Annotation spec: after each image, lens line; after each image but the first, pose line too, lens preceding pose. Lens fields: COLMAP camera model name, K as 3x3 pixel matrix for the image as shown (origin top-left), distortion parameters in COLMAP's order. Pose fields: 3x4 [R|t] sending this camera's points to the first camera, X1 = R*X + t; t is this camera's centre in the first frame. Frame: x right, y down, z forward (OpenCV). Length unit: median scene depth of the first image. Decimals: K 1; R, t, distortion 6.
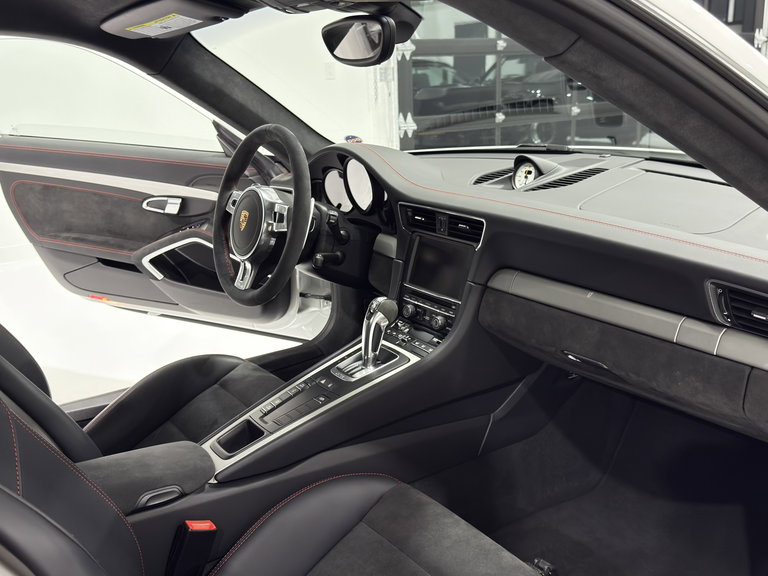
lens RADIAL K [[751.8, 0, 384.0], [0, 751.8, 288.0], [0, 0, 1]] dist [0.202323, -0.522631]
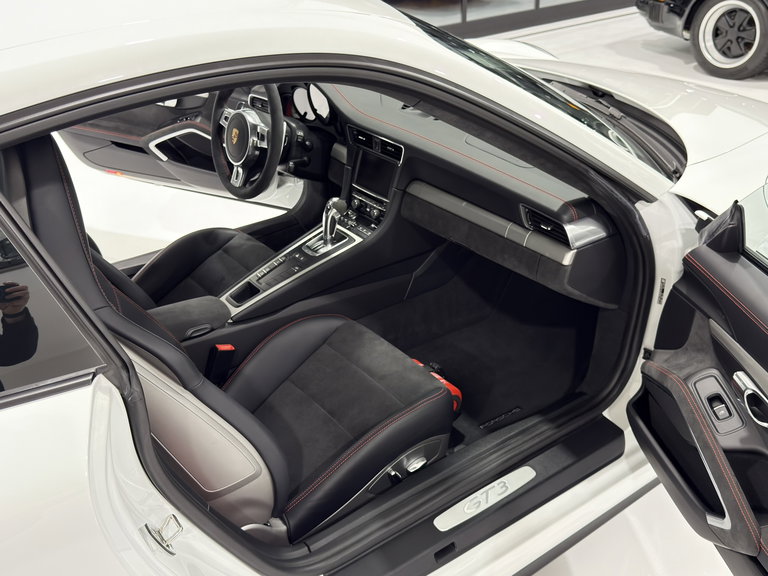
lens RADIAL K [[751.8, 0, 384.0], [0, 751.8, 288.0], [0, 0, 1]] dist [0.202323, -0.522631]
pose [[0.999599, -0.015615, 0.023632, 0.051918], [0.009911, 0.974401, 0.224598, -0.139466], [-0.026534, -0.224274, 0.974165, -0.448102]]
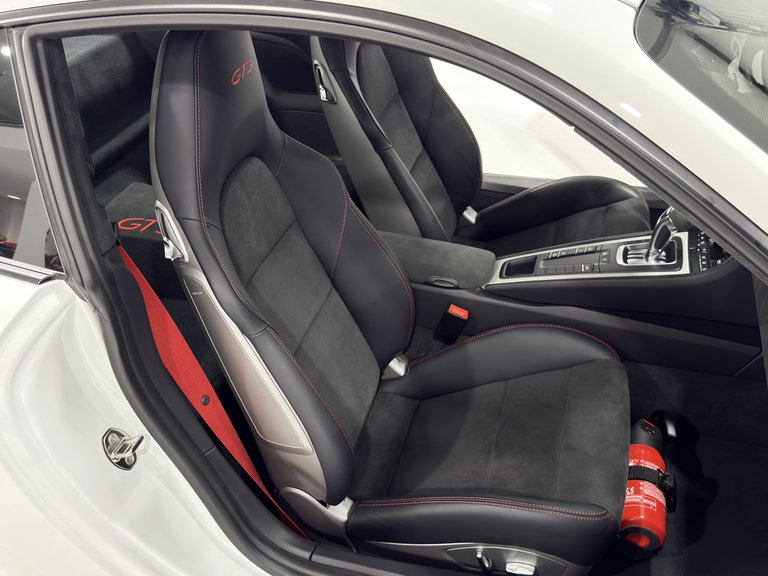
lens RADIAL K [[751.8, 0, 384.0], [0, 751.8, 288.0], [0, 0, 1]] dist [0.202323, -0.522631]
pose [[0.624622, 0.451536, -0.637152, 0.452529], [-0.181845, 0.877562, 0.443640, -0.271931], [0.759460, -0.161245, 0.630255, -0.004468]]
